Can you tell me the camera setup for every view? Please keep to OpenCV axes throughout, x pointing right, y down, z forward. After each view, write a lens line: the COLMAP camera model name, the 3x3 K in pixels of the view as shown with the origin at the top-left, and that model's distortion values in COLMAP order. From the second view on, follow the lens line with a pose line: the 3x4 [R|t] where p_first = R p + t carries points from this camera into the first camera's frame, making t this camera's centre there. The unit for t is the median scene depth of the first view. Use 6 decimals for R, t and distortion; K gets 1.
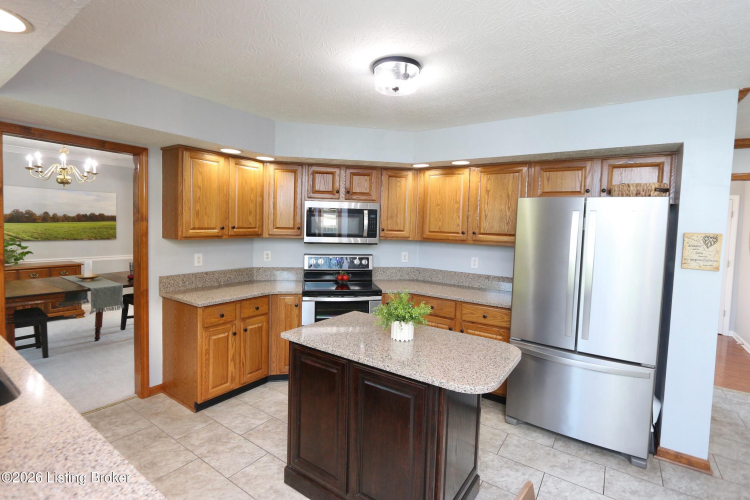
lens RADIAL K [[355.0, 0, 365.6], [0, 355.0, 243.2], [0, 0, 1]] dist [-0.013847, 0.000012]
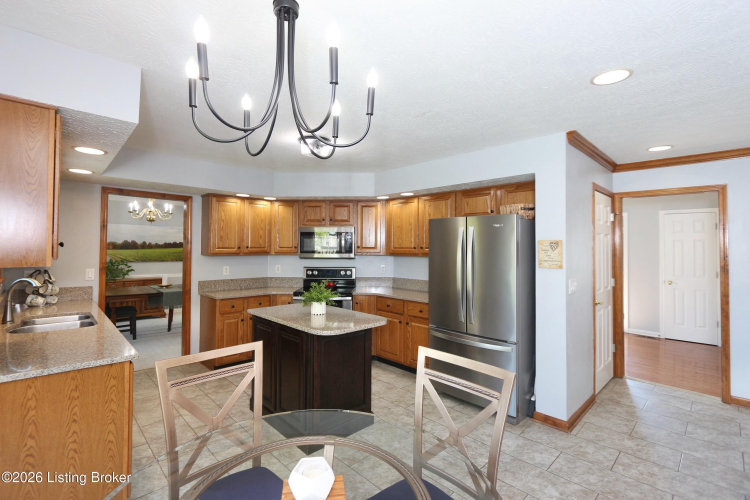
lens RADIAL K [[342.2, 0, 368.8], [0, 342.2, 242.6], [0, 0, 1]] dist [-0.014897, 0.000624]
pose [[0.981228, -0.025256, -0.191188, 0.342920], [0.010174, 0.996786, -0.079461, 0.047455], [0.192580, 0.076024, 0.978332, -0.239421]]
